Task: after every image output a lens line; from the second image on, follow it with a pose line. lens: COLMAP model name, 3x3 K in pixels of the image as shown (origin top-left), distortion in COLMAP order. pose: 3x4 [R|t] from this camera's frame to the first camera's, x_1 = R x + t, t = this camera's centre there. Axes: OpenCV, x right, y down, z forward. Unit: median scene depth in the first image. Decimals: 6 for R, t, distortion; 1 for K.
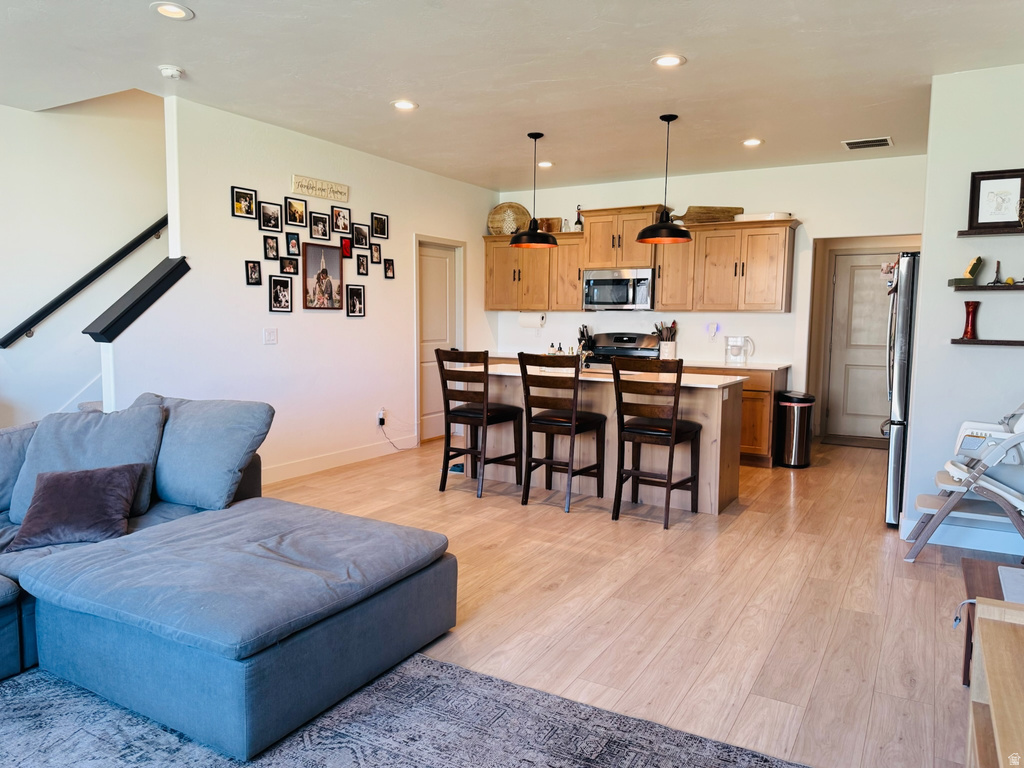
lens RADIAL K [[720.2, 0, 512.0], [0, 720.2, 384.0], [0, 0, 1]] dist [0.120313, -0.178554]
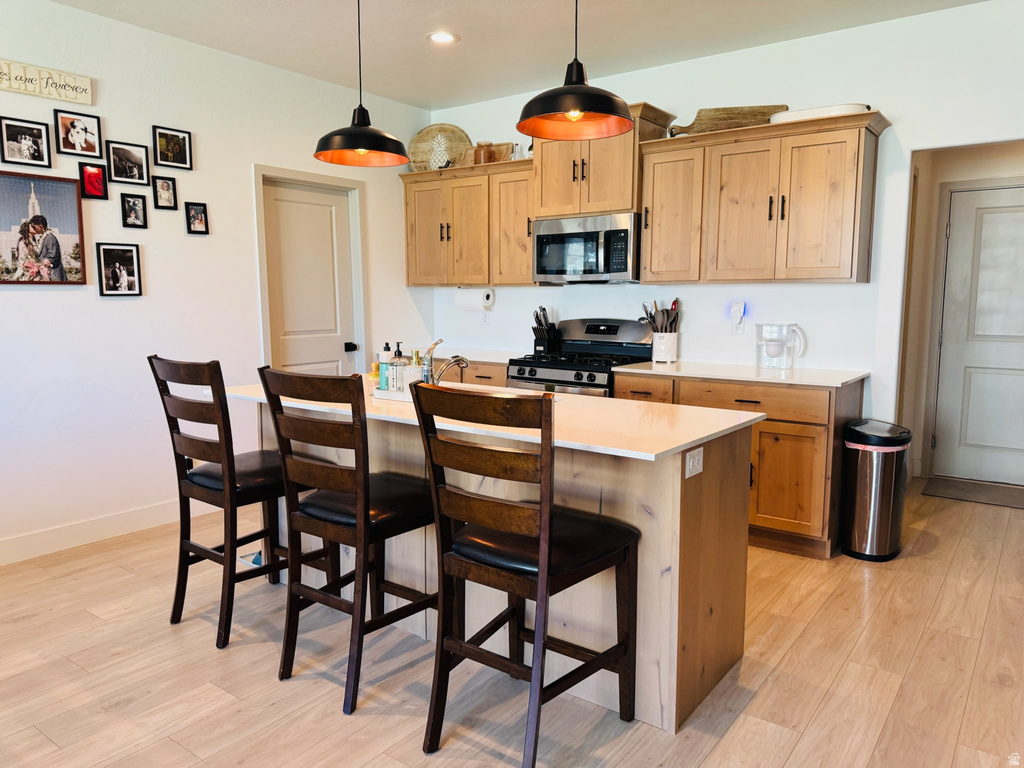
lens RADIAL K [[725.1, 0, 518.6], [0, 725.1, 382.4], [0, 0, 1]] dist [0.065865, -0.087983]
pose [[0.994068, 0.002967, -0.108716, 0.177924], [-0.000318, 0.999703, 0.024376, -0.035037], [0.108756, -0.024197, 0.993774, 0.413691]]
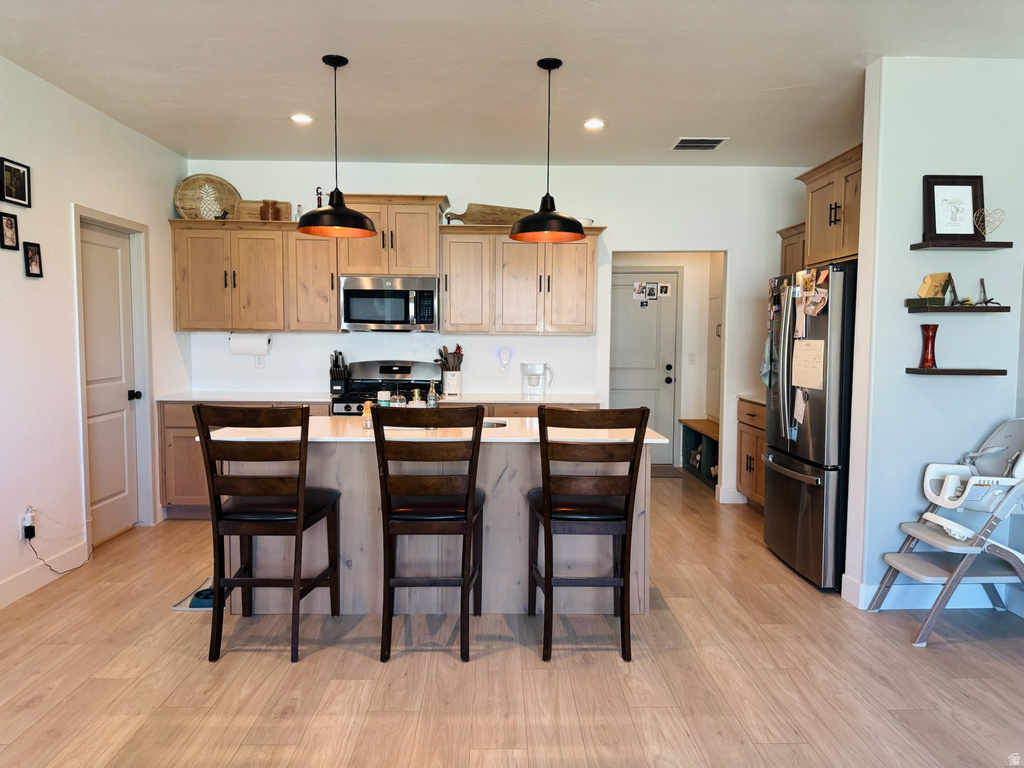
lens RADIAL K [[723.8, 0, 515.4], [0, 723.8, 381.6], [0, 0, 1]] dist [0.068274, -0.093248]
pose [[0.854072, -0.039082, 0.518685, -0.152313], [0.052452, 0.998561, -0.011128, -0.039131], [-0.517504, 0.036710, 0.854893, 0.328841]]
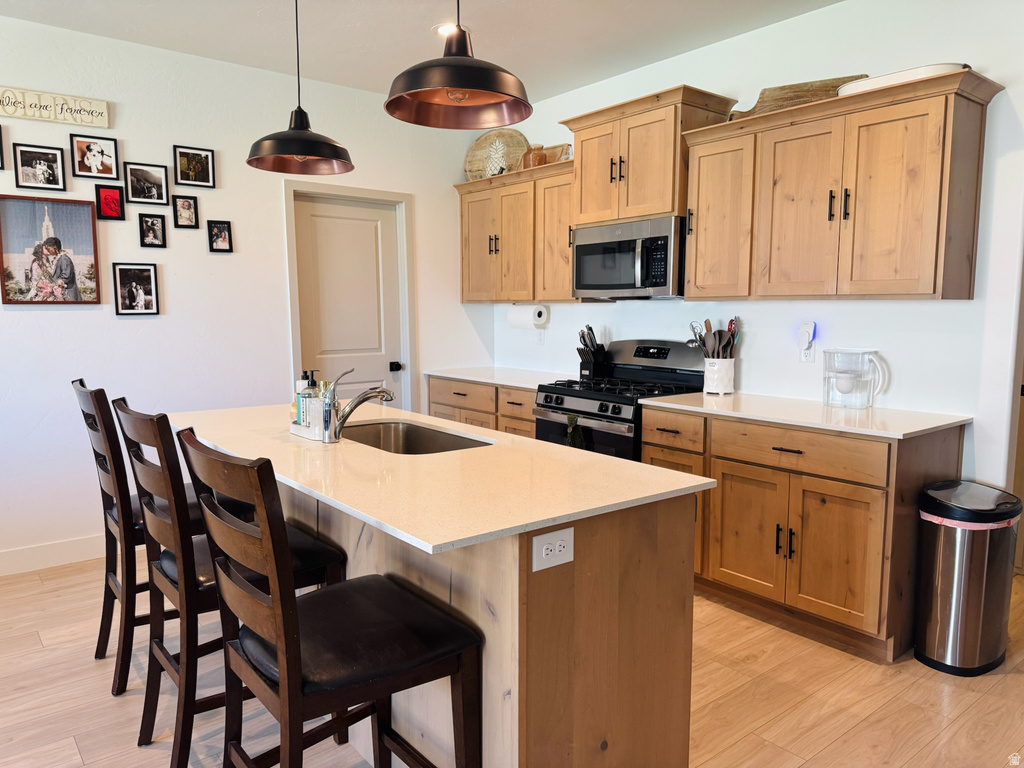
lens RADIAL K [[724.5, 0, 514.4], [0, 724.5, 385.6], [0, 0, 1]] dist [0.062077, -0.094286]
pose [[0.935183, 0.027313, -0.353111, 0.295673], [-0.023320, 0.999607, 0.015559, -0.049346], [0.353397, -0.006316, 0.935452, 0.520289]]
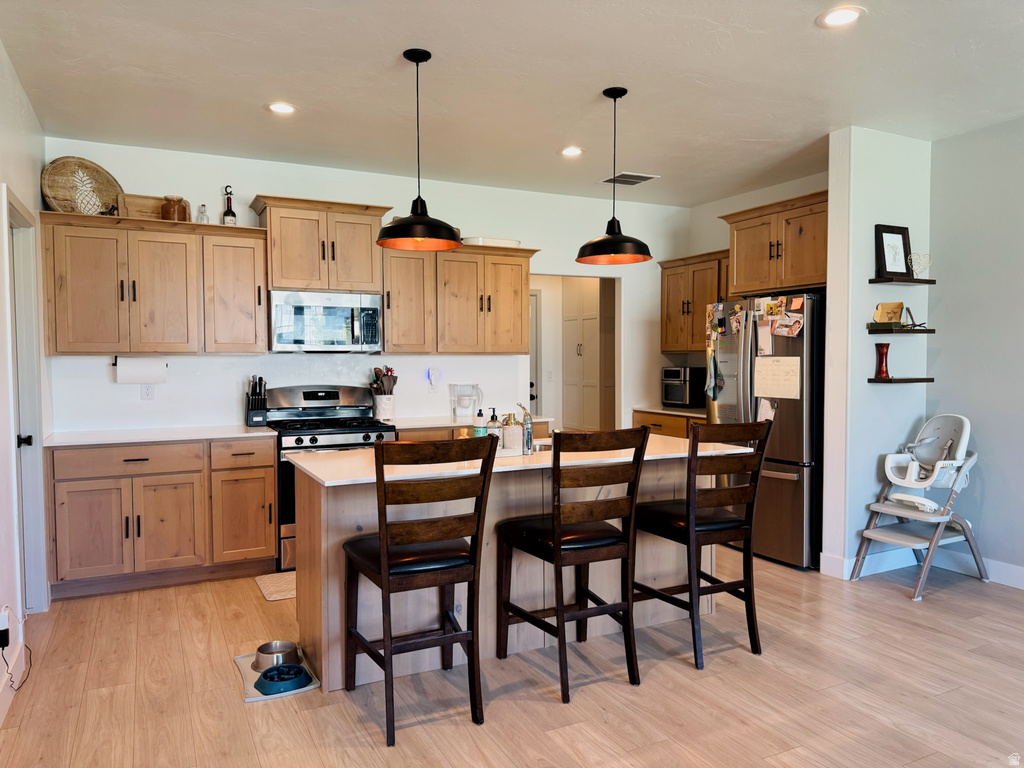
lens RADIAL K [[724.5, 0, 514.4], [0, 724.5, 385.6], [0, 0, 1]] dist [0.062077, -0.094286]
pose [[0.547935, -0.049589, 0.835050, -0.365344], [0.089893, 0.995951, 0.000159, -0.063350], [-0.831677, 0.074978, 0.550174, 0.548469]]
